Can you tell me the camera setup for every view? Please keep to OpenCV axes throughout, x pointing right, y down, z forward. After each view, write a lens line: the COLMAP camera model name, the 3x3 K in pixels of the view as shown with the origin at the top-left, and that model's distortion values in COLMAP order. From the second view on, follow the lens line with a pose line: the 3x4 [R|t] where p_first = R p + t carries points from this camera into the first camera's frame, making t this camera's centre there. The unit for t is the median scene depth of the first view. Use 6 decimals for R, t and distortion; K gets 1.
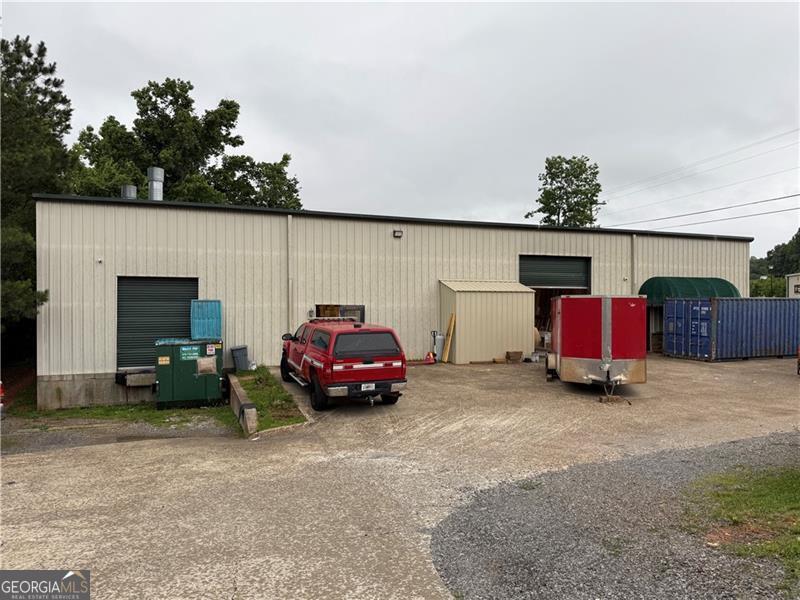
lens RADIAL K [[535.6, 0, 412.2], [0, 535.6, 303.4], [0, 0, 1]] dist [-0.014977, -0.003934]
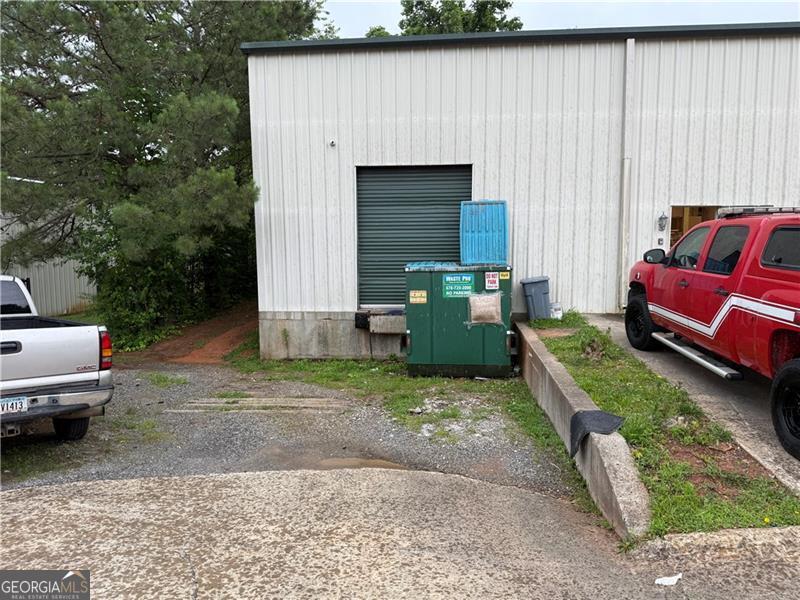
lens RADIAL K [[535.6, 0, 412.2], [0, 535.6, 303.4], [0, 0, 1]] dist [-0.014977, -0.003934]
pose [[0.887011, 0.045976, -0.459454, -0.180688], [0.005521, 0.993904, 0.110115, 0.044685], [0.461715, -0.100209, 0.881350, 0.433375]]
